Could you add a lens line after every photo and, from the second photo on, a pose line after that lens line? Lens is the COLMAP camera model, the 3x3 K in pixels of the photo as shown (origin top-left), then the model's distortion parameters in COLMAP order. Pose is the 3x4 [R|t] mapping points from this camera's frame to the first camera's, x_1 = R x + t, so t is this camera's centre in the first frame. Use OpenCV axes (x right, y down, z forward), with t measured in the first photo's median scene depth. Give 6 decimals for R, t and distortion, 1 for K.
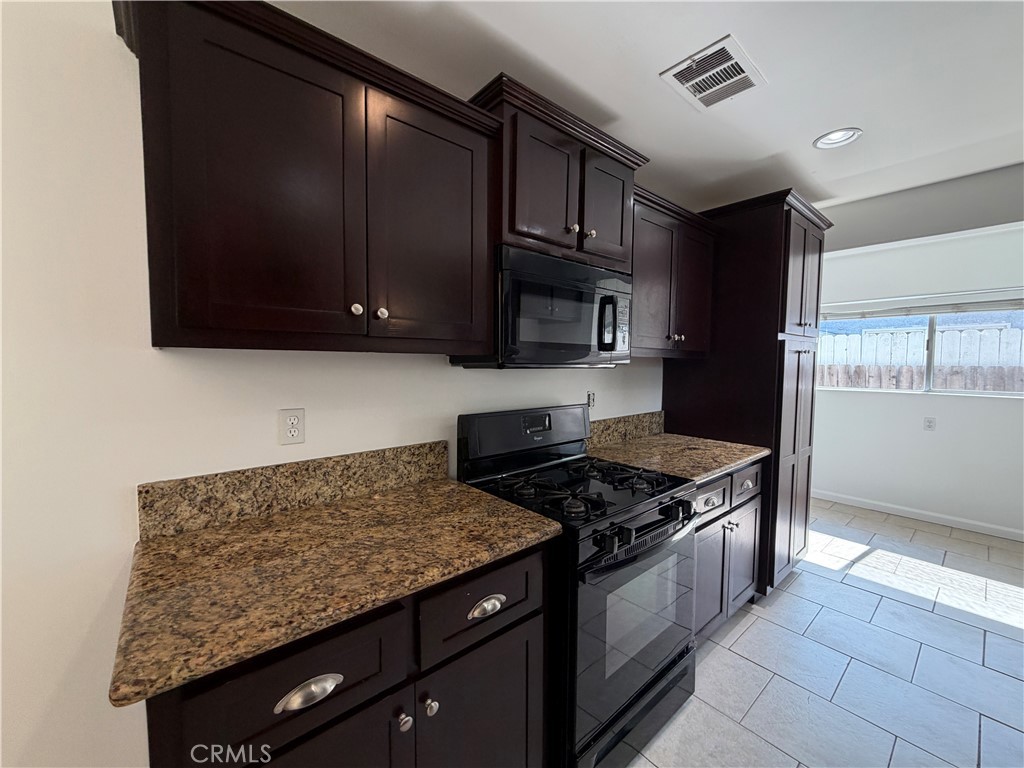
lens RADIAL K [[408.7, 0, 515.7], [0, 408.7, 388.5], [0, 0, 1]] dist [0.001763, -0.000243]
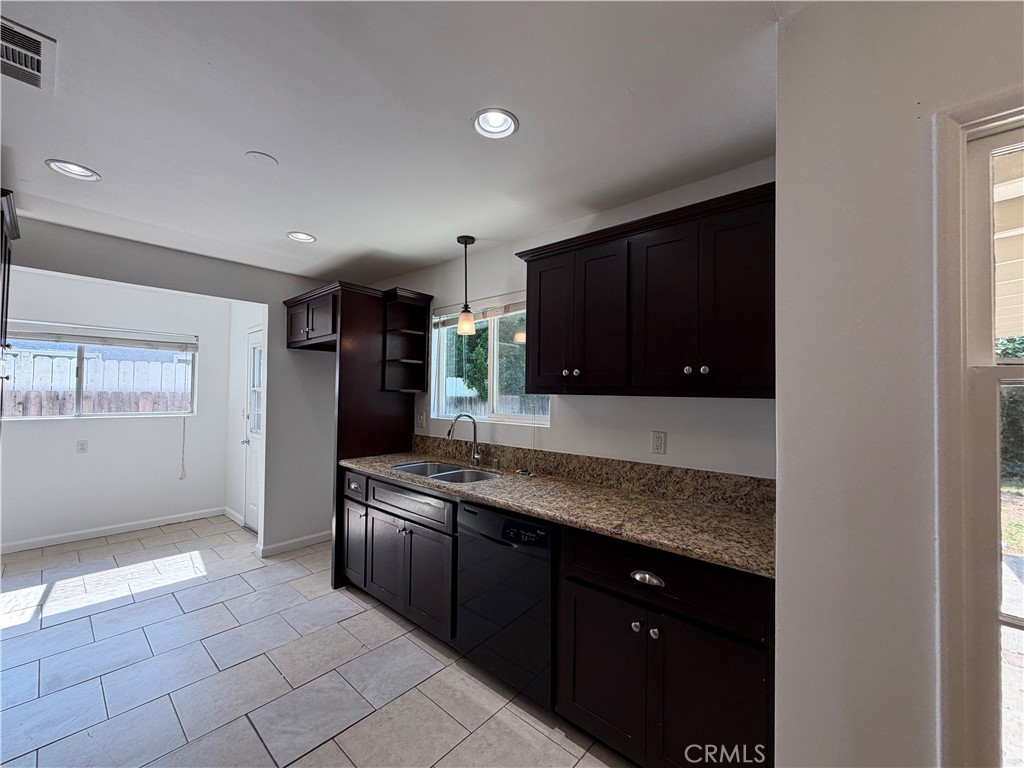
lens RADIAL K [[408.7, 0, 511.6], [0, 408.7, 388.9], [0, 0, 1]] dist [0.001763, -0.000243]
pose [[-0.156539, 0.004104, 0.987663, -0.216256], [0.051874, 0.998645, 0.004072, -0.008859], [-0.986309, 0.051871, -0.156540, 0.063455]]
